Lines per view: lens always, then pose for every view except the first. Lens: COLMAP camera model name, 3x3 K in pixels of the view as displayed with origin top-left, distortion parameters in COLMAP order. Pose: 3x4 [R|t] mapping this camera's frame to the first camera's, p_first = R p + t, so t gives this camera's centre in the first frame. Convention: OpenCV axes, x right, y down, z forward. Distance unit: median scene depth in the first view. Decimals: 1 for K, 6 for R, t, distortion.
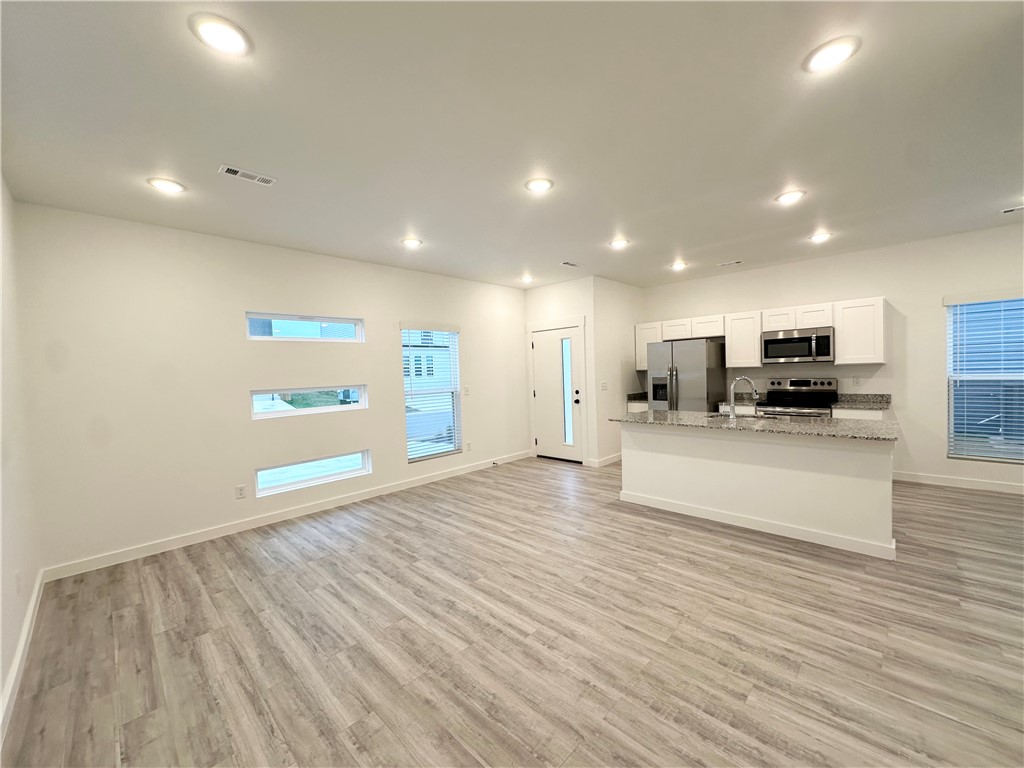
lens RADIAL K [[410.1, 0, 512.0], [0, 410.1, 384.0], [0, 0, 1]] dist [-0.001692, 0.000007]
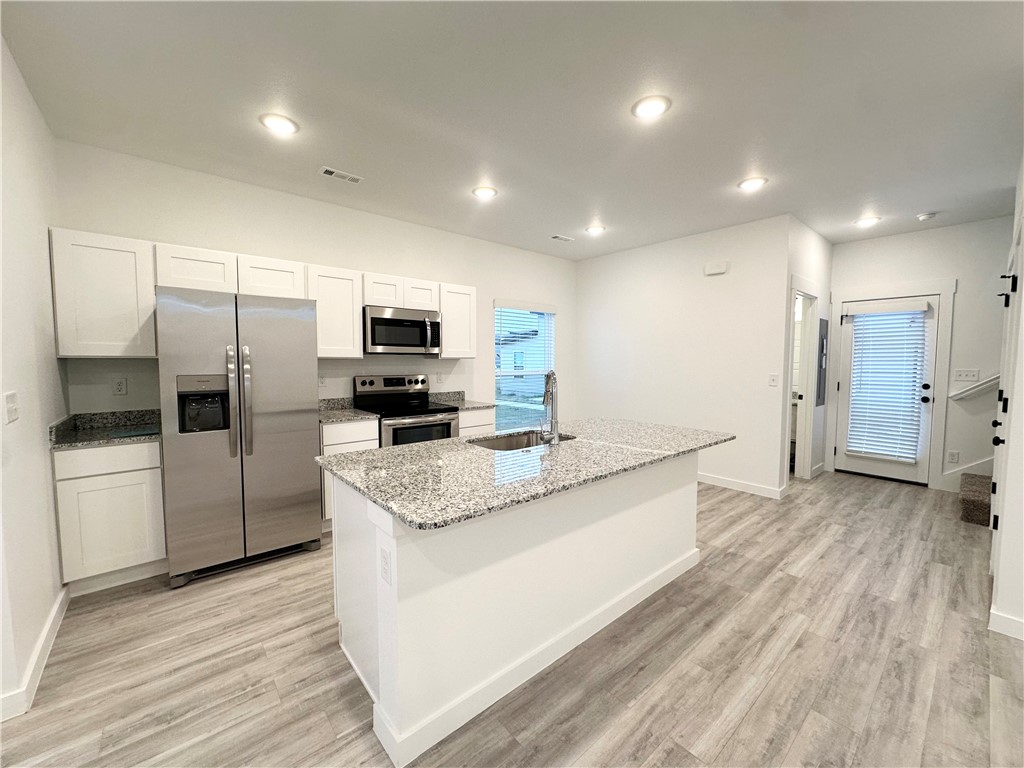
lens RADIAL K [[407.7, 0, 513.5], [0, 407.7, 384.0], [0, 0, 1]] dist [-0.001930, 0.000117]
pose [[0.087465, -0.026043, 0.995827, -0.032301], [0.026623, 0.999362, 0.023797, -0.015207], [-0.995812, 0.024431, 0.088103, 1.103354]]
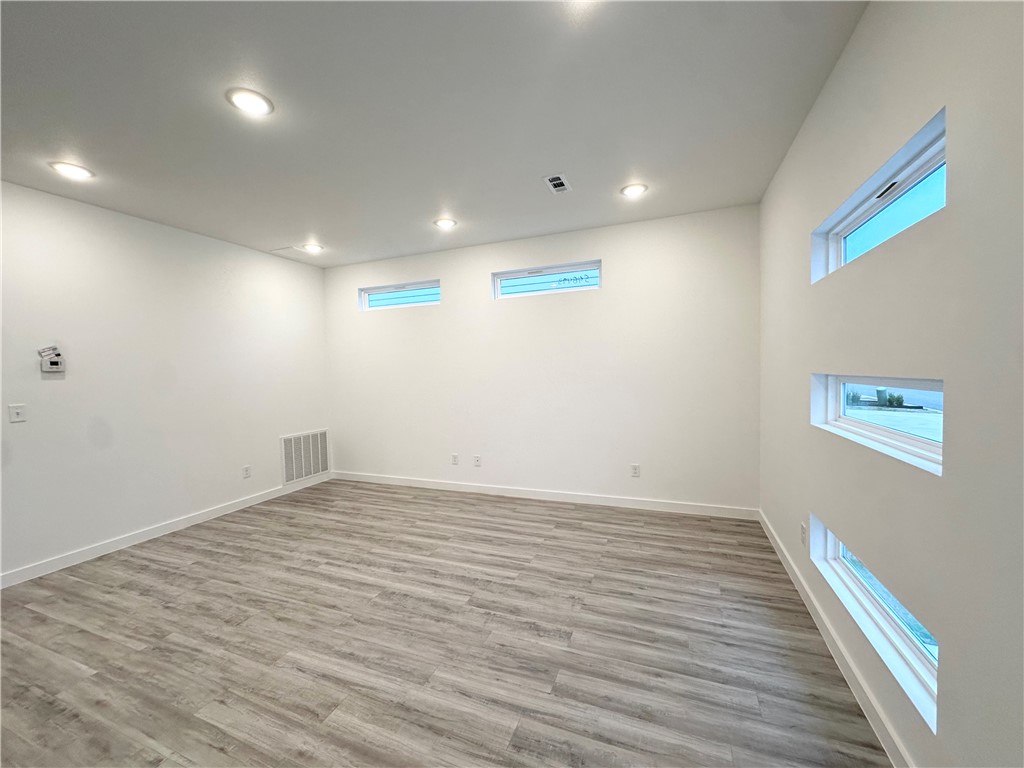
lens RADIAL K [[407.7, 0, 513.5], [0, 407.7, 384.0], [0, 0, 1]] dist [-0.001930, 0.000117]
pose [[-0.919570, 0.071692, -0.386331, -0.035105], [0.043529, 0.995749, 0.081171, -0.038872], [0.390508, 0.057825, -0.918782, 1.541711]]
